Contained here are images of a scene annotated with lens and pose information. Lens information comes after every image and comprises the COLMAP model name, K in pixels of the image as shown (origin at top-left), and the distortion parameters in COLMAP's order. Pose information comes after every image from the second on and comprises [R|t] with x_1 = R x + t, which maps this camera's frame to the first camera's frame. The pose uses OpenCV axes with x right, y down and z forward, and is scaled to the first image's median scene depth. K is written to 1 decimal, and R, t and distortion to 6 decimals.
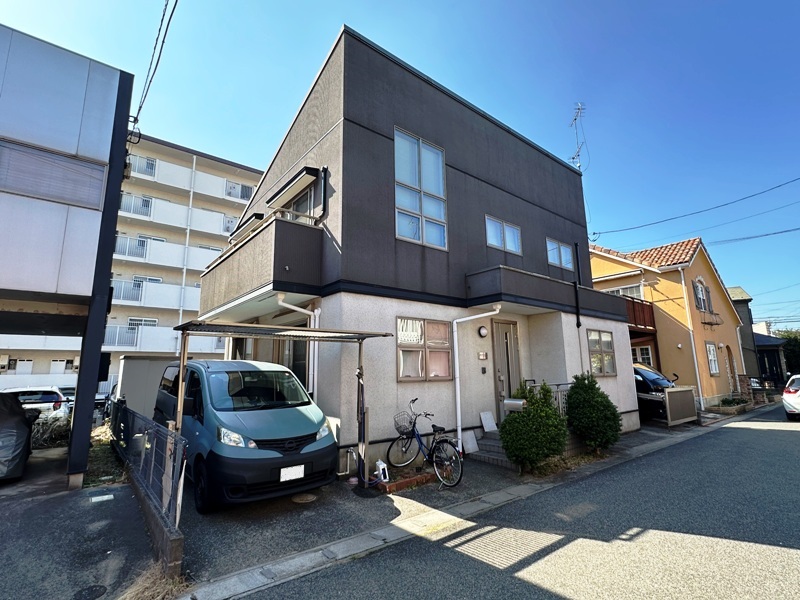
lens RADIAL K [[395.4, 0, 400.0], [0, 395.4, 300.0], [0, 0, 1]] dist [0.002742, 0.000169]
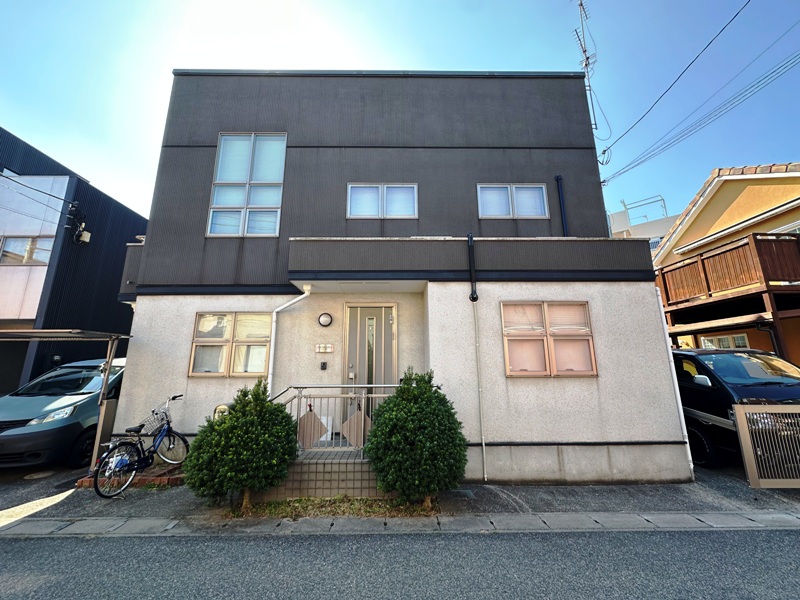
lens RADIAL K [[318.0, 0, 400.0], [0, 318.0, 300.0], [0, 0, 1]] dist [-0.001165, 0.000025]
pose [[0.782550, -0.122668, -0.610384, 0.780450], [0.107292, 0.992301, -0.061866, 0.100901], [0.613273, -0.017077, 0.789686, 0.583440]]
